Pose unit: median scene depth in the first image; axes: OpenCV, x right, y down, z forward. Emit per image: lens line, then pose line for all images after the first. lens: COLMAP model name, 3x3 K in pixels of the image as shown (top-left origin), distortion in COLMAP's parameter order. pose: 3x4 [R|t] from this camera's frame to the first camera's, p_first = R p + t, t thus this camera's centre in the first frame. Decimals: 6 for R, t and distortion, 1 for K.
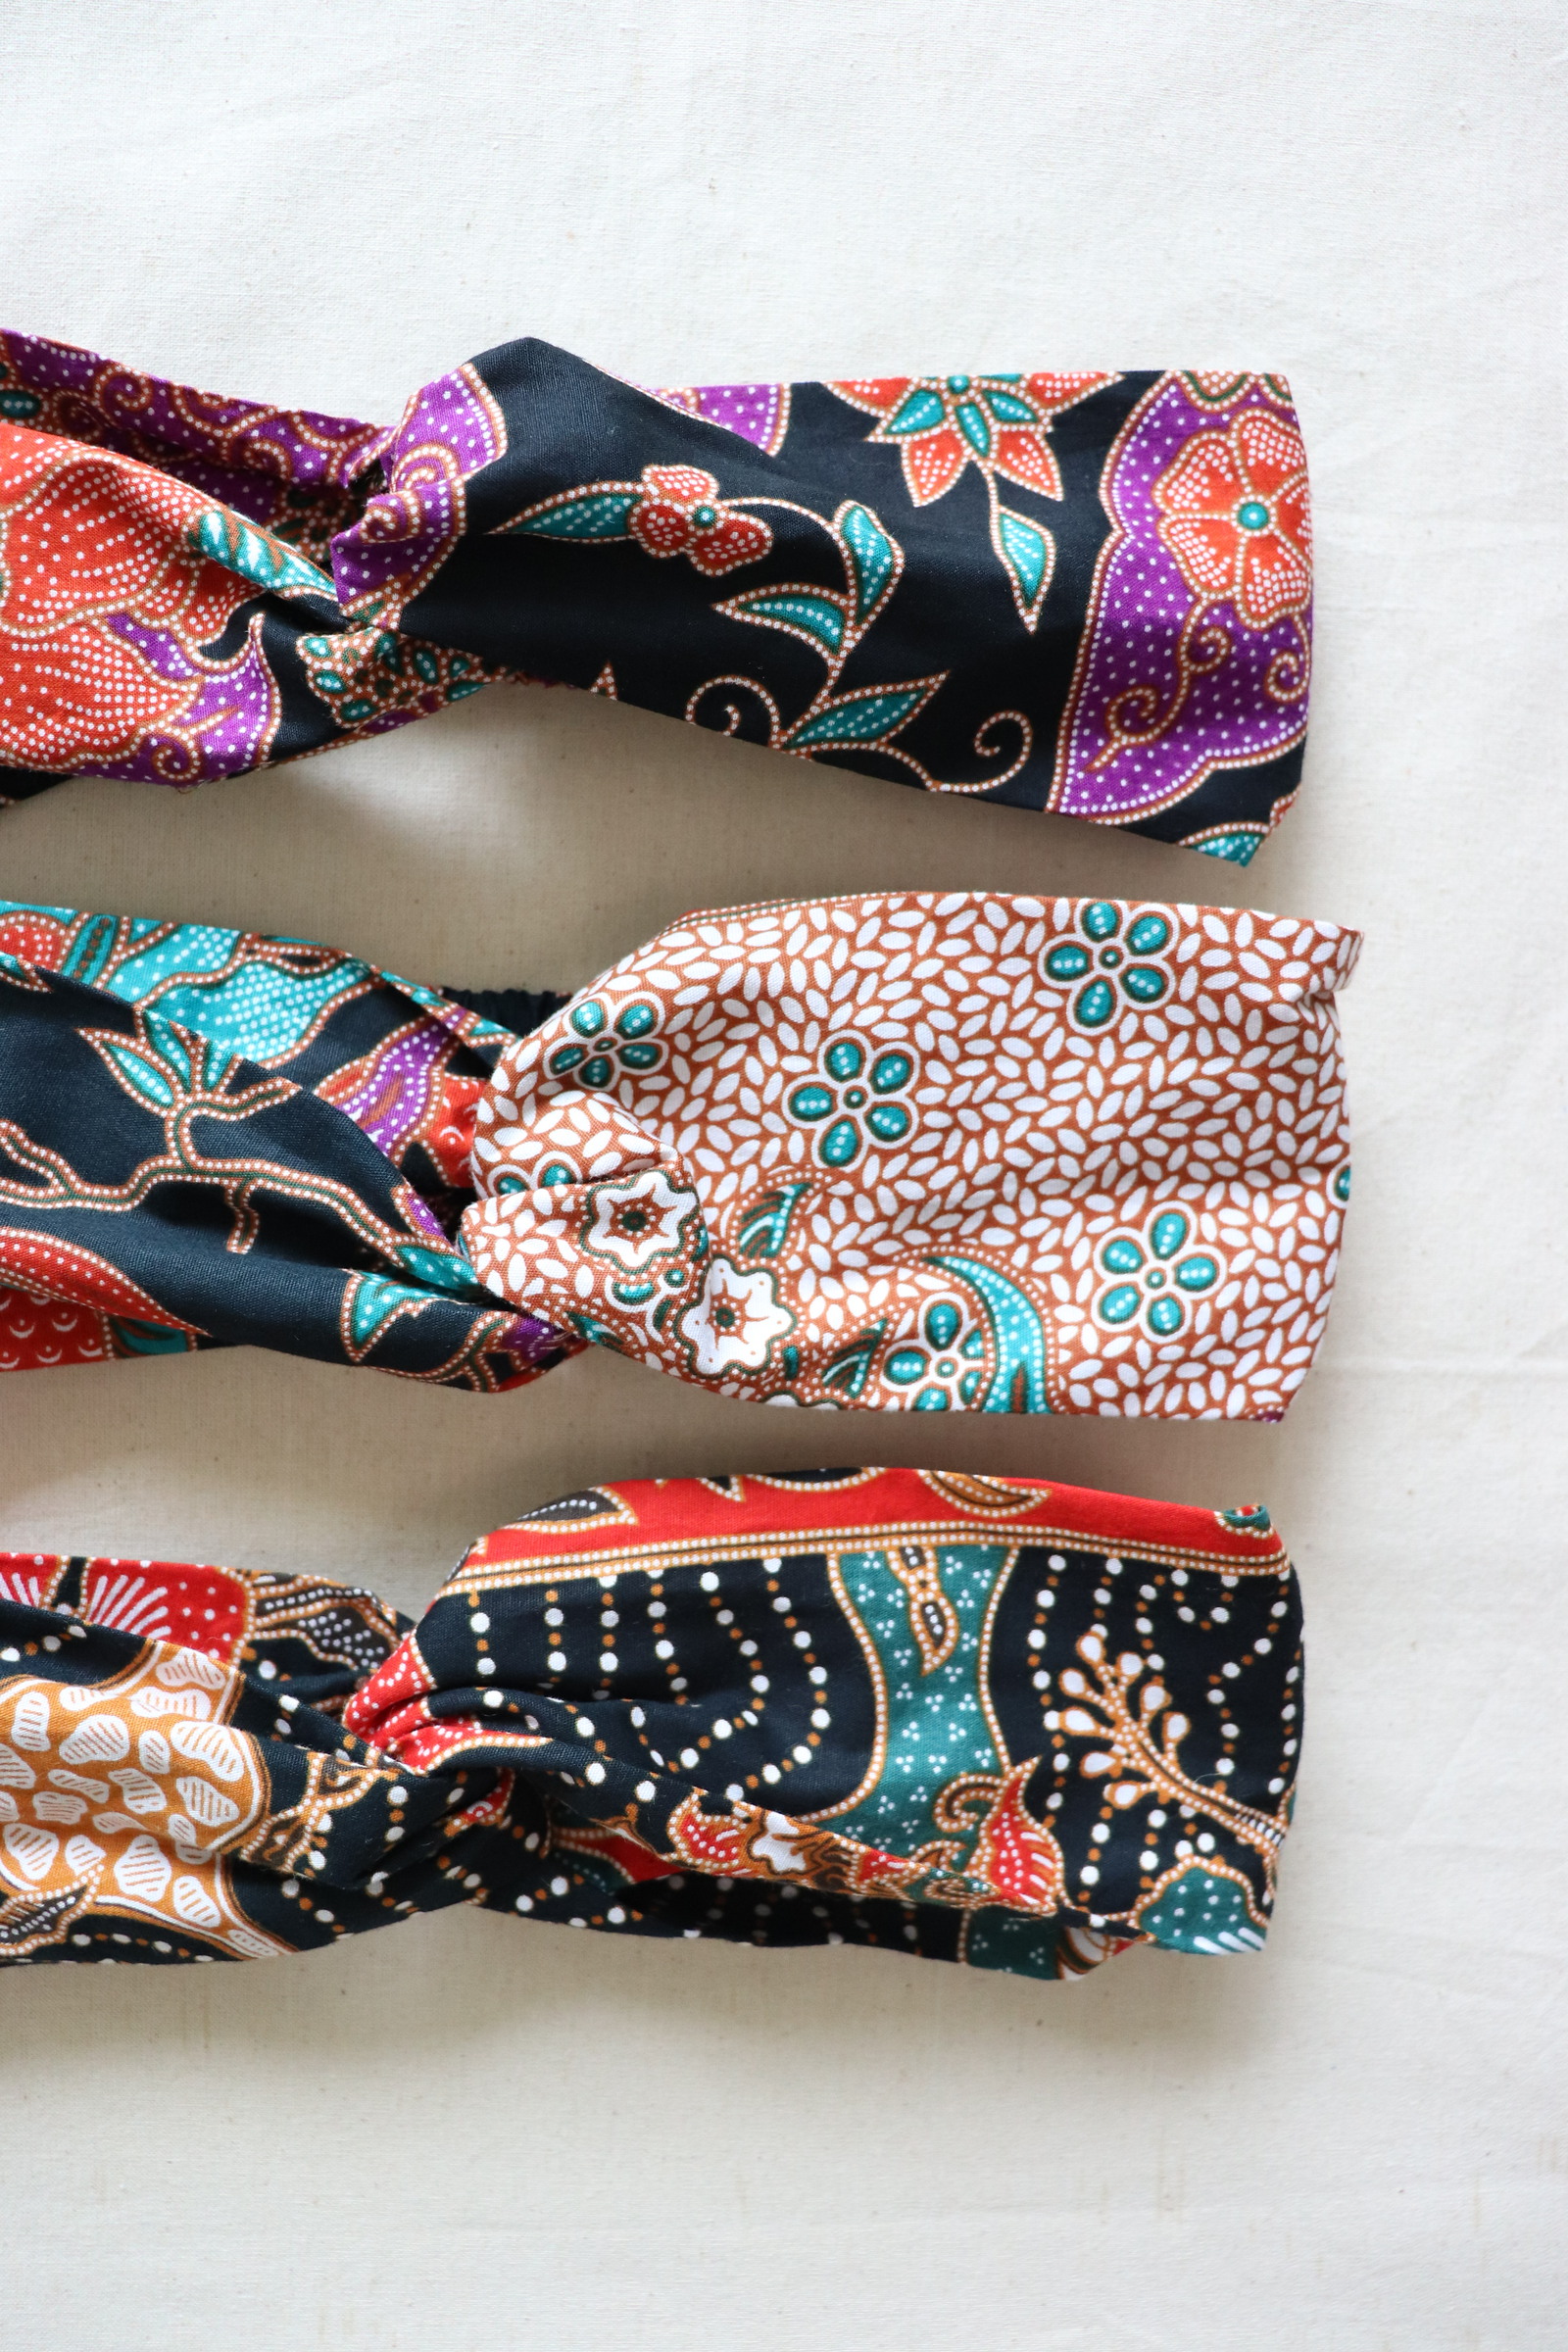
lens RADIAL K [[1902.1, 0, 771.6], [0, 1902.1, 1167.4], [0, 0, 1]] dist [-0.195258, 0.153318]
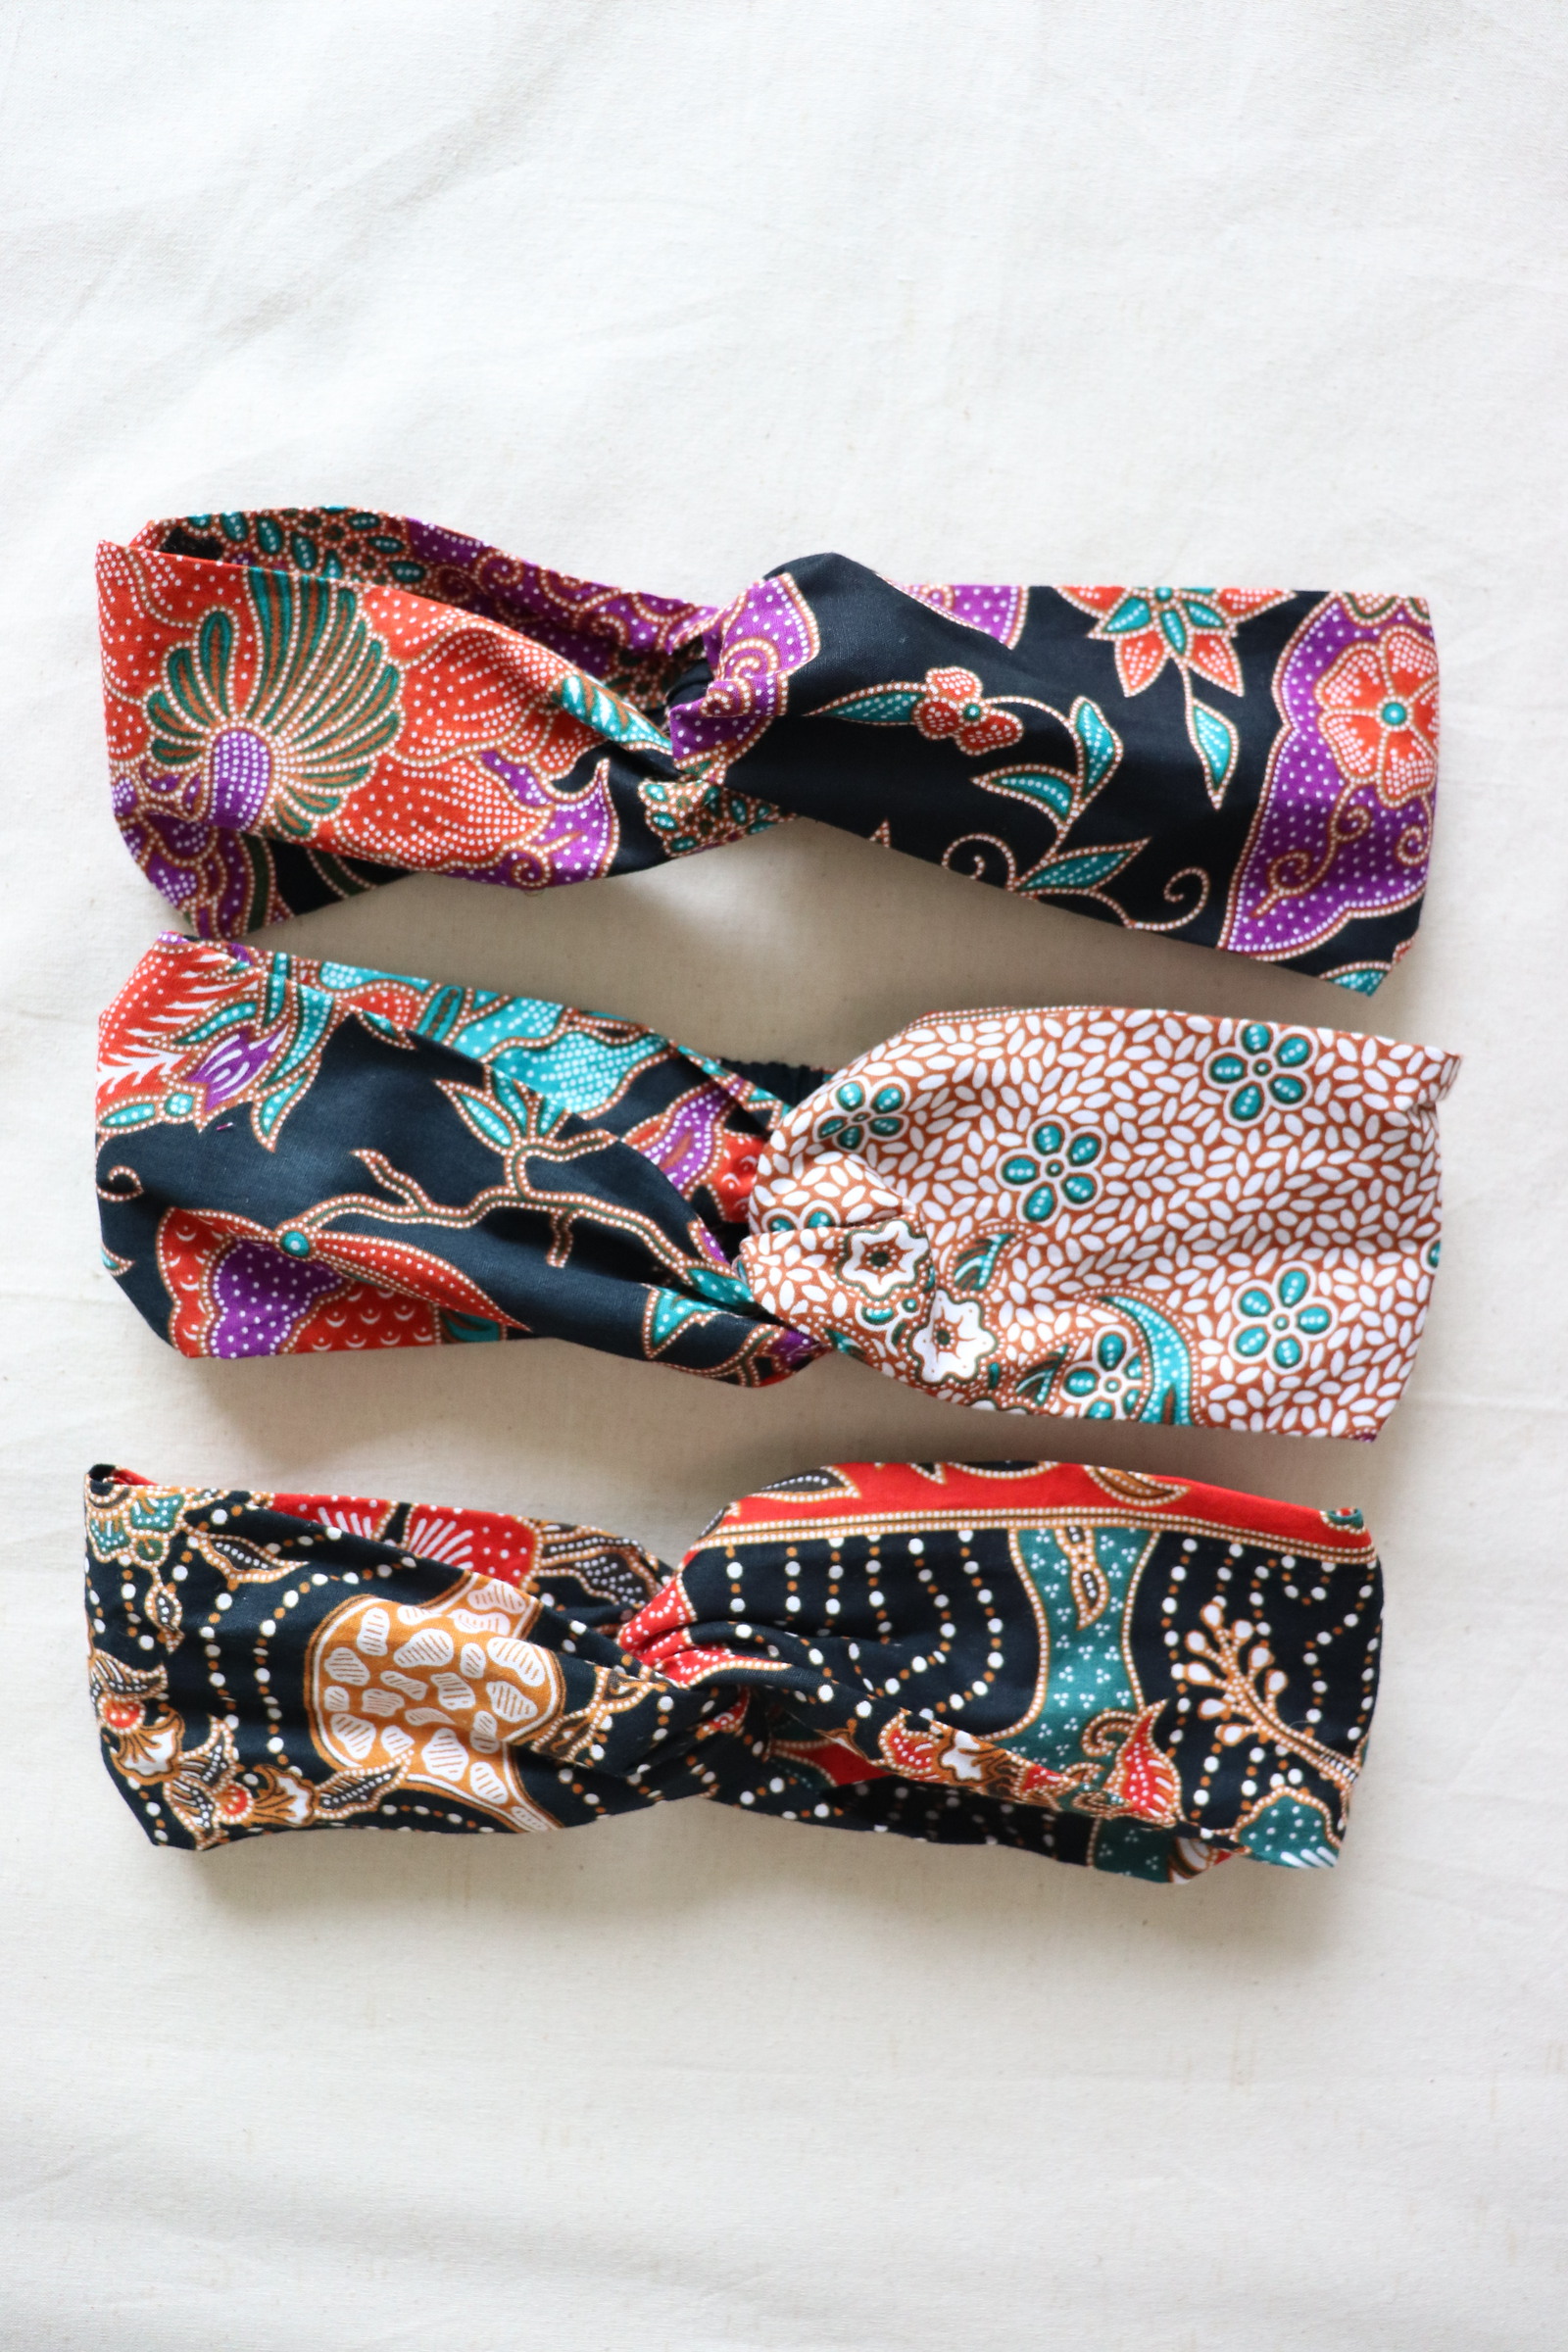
lens RADIAL K [[1902.1, 0, 771.6], [0, 1902.1, 1167.4], [0, 0, 1]] dist [-0.195258, 0.153318]
pose [[0.998360, 0.052405, -0.023024, -0.114105], [-0.052226, 0.998601, 0.008313, -0.037940], [0.023428, -0.007097, 0.999700, -0.258961]]
